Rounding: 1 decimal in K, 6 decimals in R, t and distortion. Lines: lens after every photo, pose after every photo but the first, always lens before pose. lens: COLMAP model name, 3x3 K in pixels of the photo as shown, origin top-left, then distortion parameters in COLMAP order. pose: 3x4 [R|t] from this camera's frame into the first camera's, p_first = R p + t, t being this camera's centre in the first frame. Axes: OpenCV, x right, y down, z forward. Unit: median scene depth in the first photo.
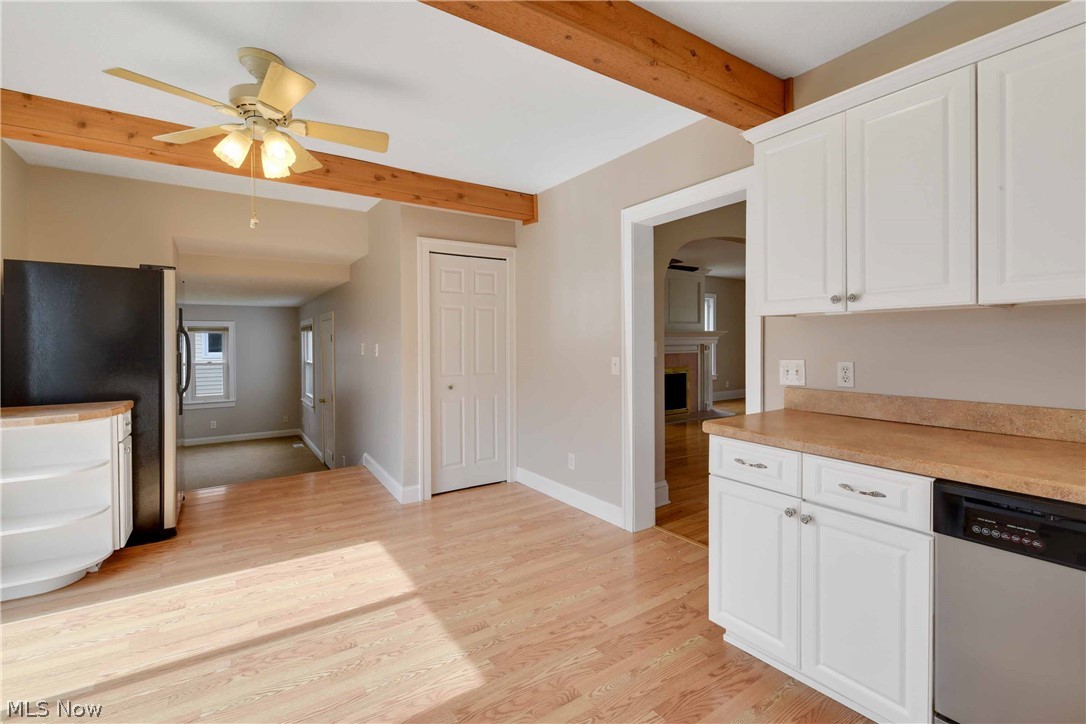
lens RADIAL K [[495.1, 0, 537.9], [0, 495.1, 345.0], [0, 0, 1]] dist [0.011098, -0.000041]
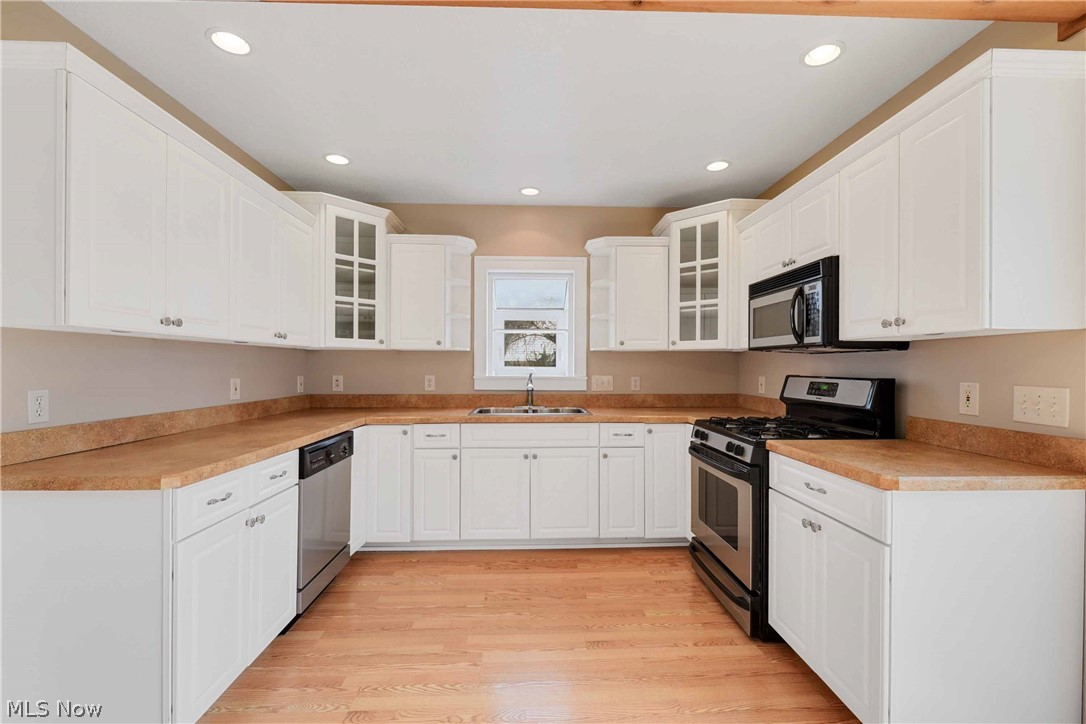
lens RADIAL K [[472.2, 0, 545.2], [0, 472.2, 367.6], [0, 0, 1]] dist [0.001388, -0.000419]
pose [[-0.857873, 0.004155, 0.513845, -0.349699], [0.008222, 0.999950, 0.005641, -0.000477], [-0.513796, 0.009064, -0.857864, 0.947059]]
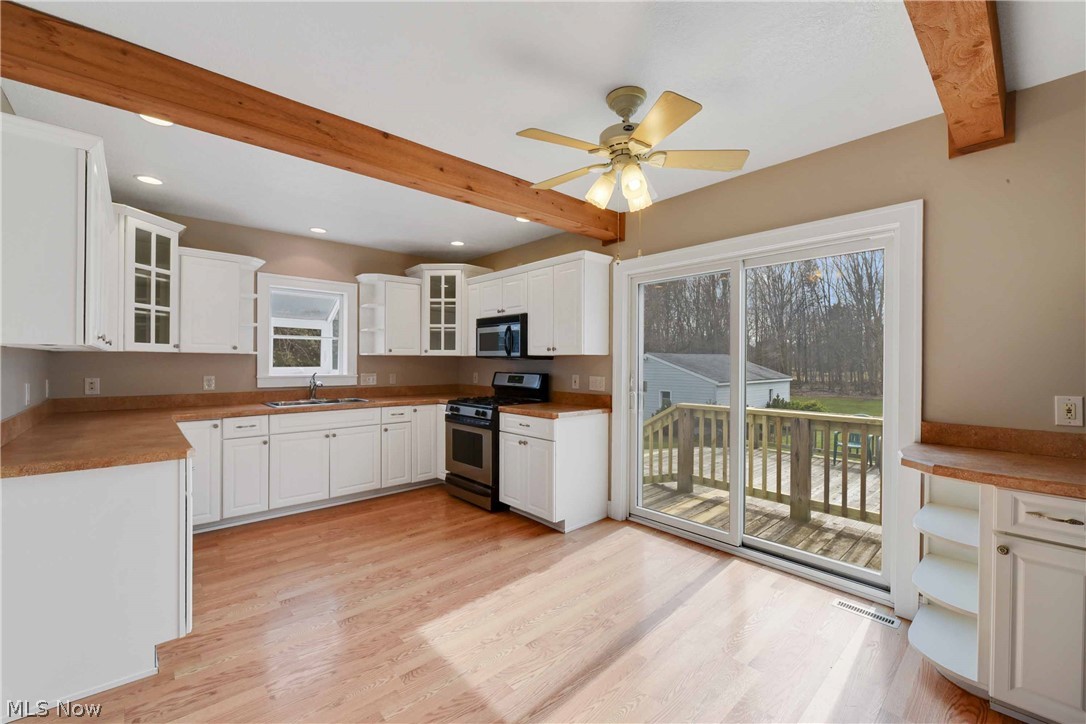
lens RADIAL K [[444.9, 0, 543.1], [0, 444.9, 360.7], [0, 0, 1]] dist [-0.003095, -0.000130]
pose [[-0.987608, 0.003854, -0.156894, -0.187554], [0.002930, 0.999977, 0.006118, -0.026361], [0.156914, 0.005583, -0.987597, 1.490657]]
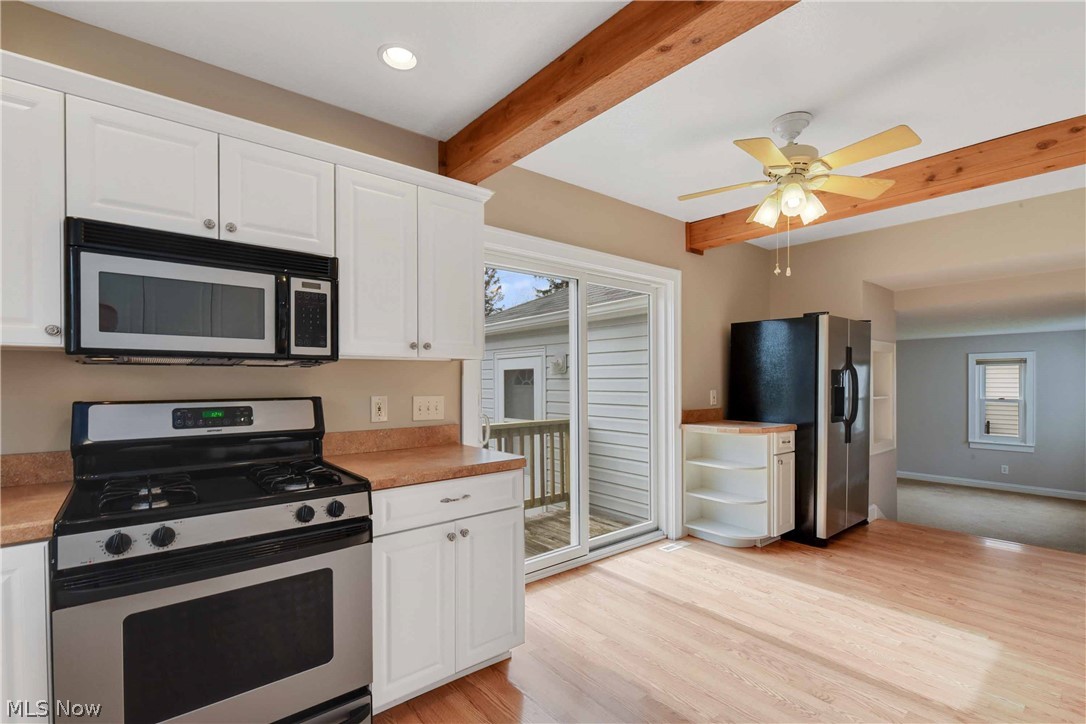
lens RADIAL K [[495.1, 0, 552.3], [0, 495.1, 380.6], [0, 0, 1]] dist [0.011098, -0.000041]
pose [[0.128335, 0.008849, -0.991691, 0.373591], [-0.003709, 0.999957, 0.008443, -0.006583], [0.991724, 0.002595, 0.128362, 0.270208]]
